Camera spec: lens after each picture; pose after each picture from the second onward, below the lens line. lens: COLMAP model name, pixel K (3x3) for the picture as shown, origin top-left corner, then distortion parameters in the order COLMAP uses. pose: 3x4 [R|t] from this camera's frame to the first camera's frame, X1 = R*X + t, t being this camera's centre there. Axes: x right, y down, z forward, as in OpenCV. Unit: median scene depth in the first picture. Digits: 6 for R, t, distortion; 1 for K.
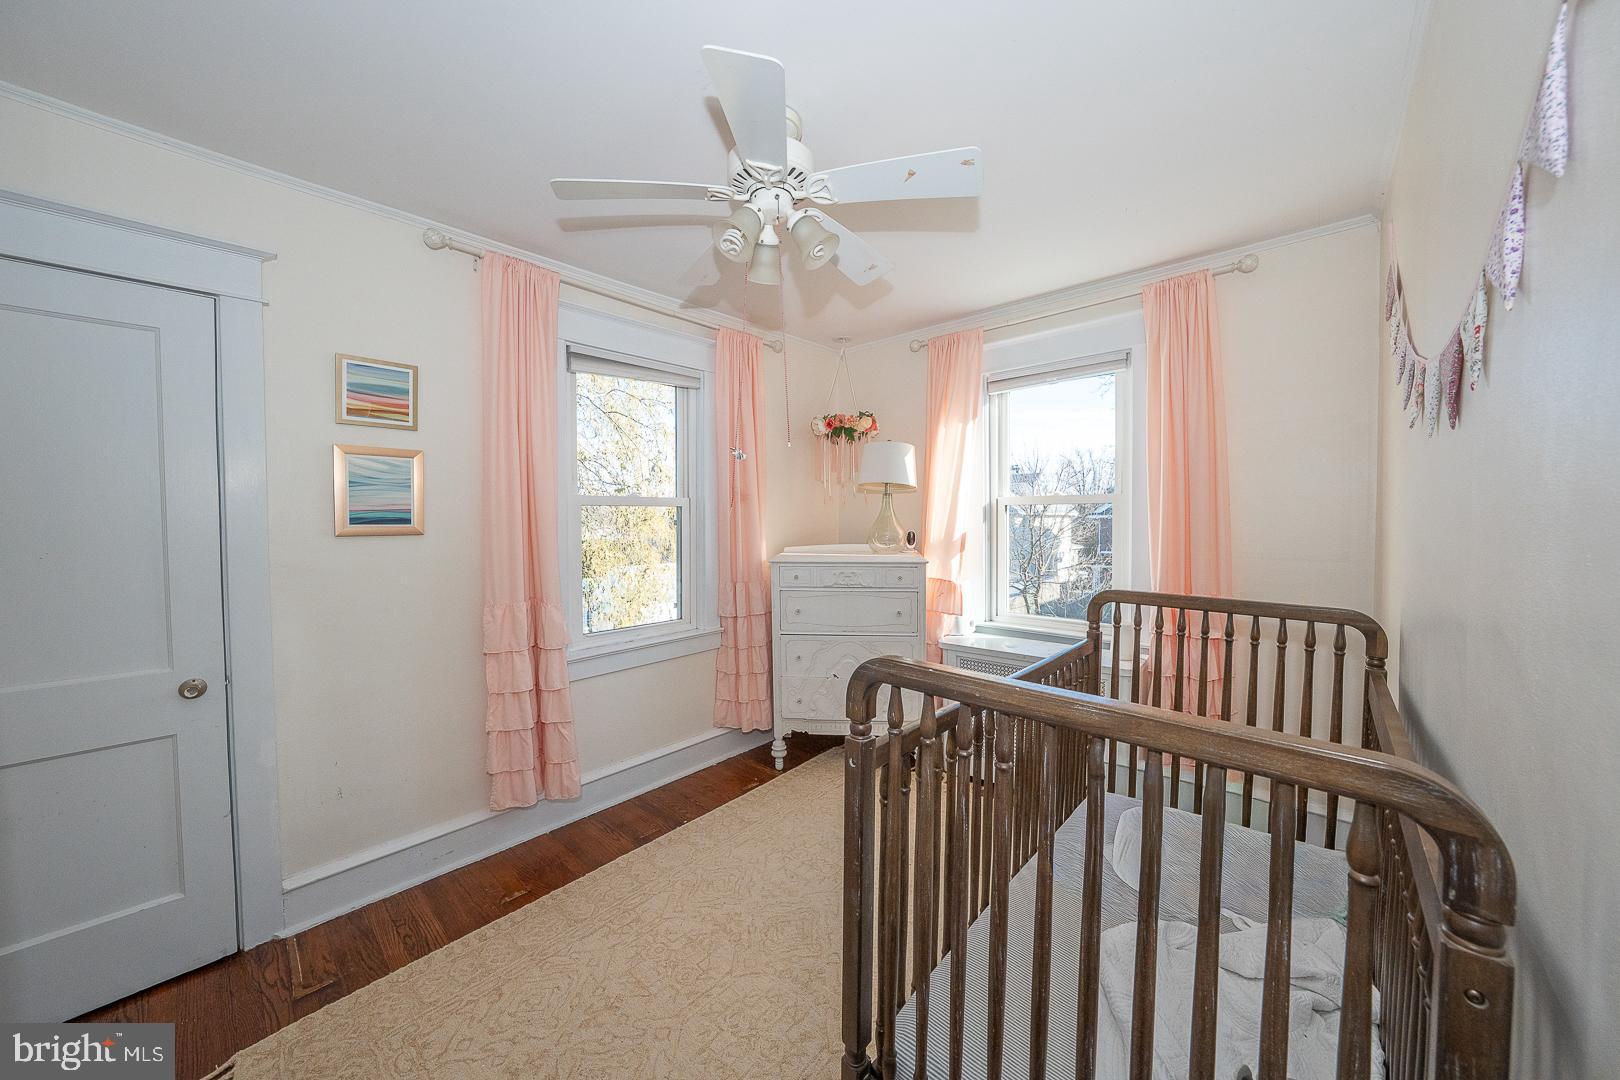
lens RADIAL K [[557.7, 0, 812.1], [0, 557.7, 535.1], [0, 0, 1]] dist [-0.030399, 0.006894]
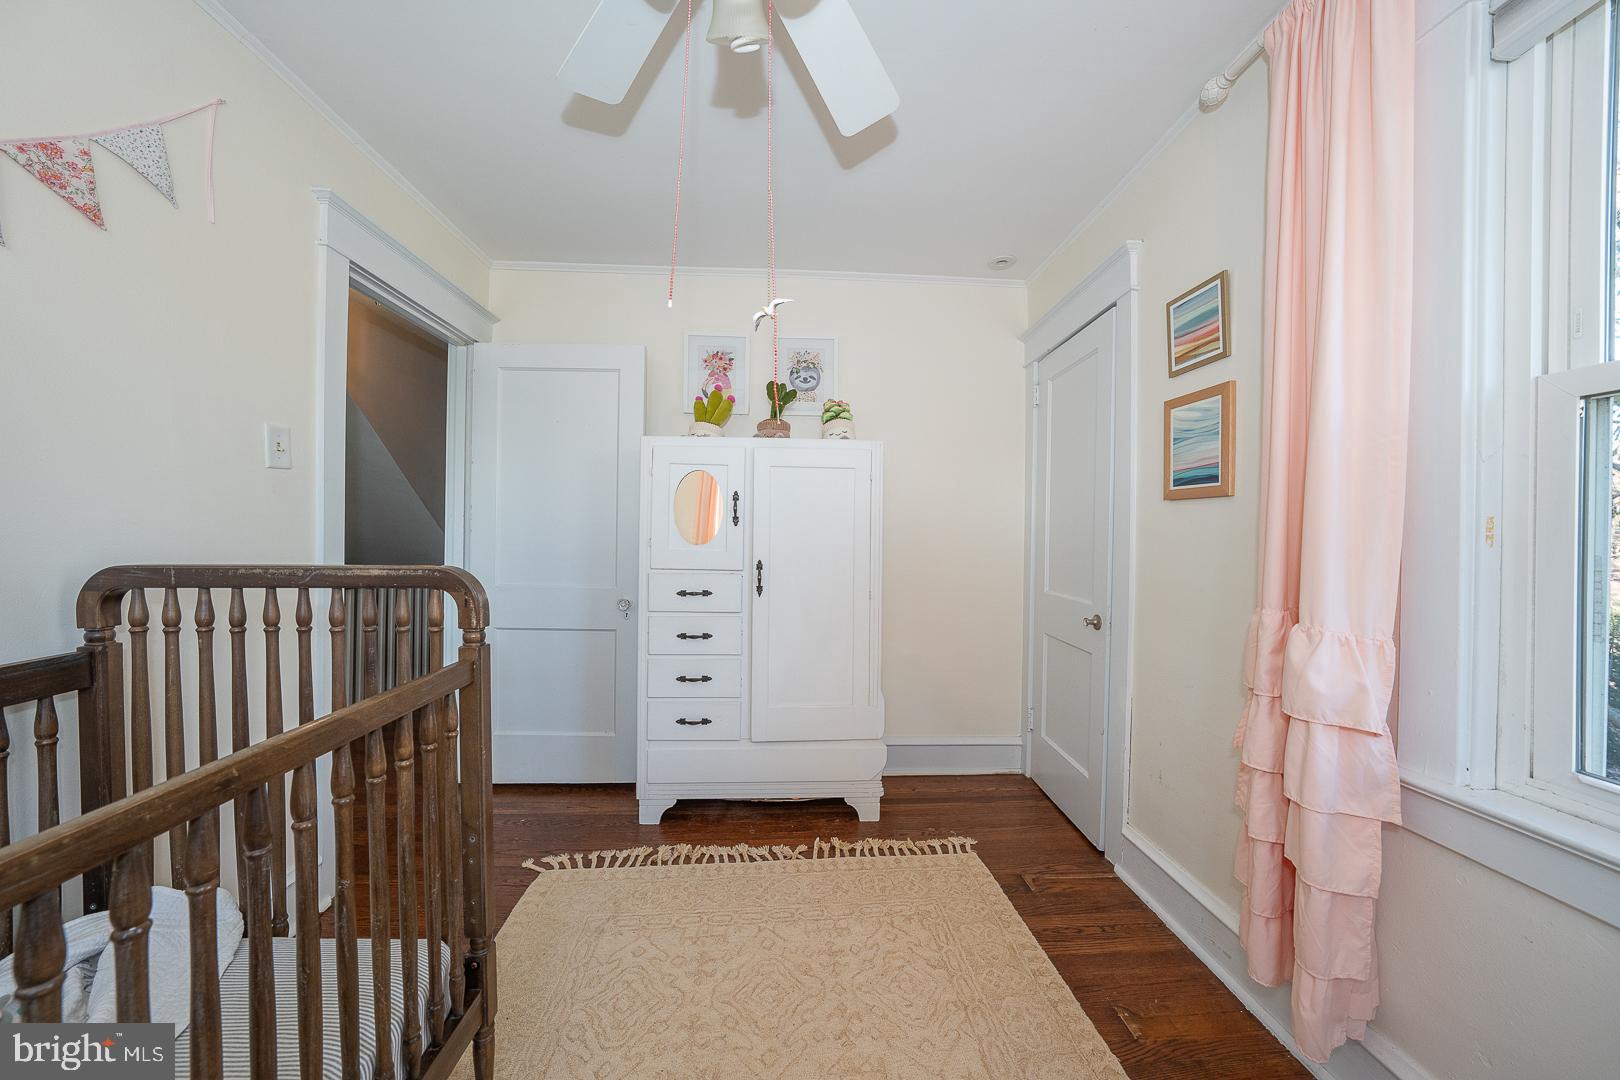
lens RADIAL K [[557.7, 0, 812.1], [0, 557.7, 535.1], [0, 0, 1]] dist [-0.030399, 0.006894]
pose [[-0.695650, -0.001839, -0.718379, 0.219634], [-0.037763, 0.998708, 0.034012, 0.051557], [0.717388, 0.050789, -0.694820, 1.203061]]
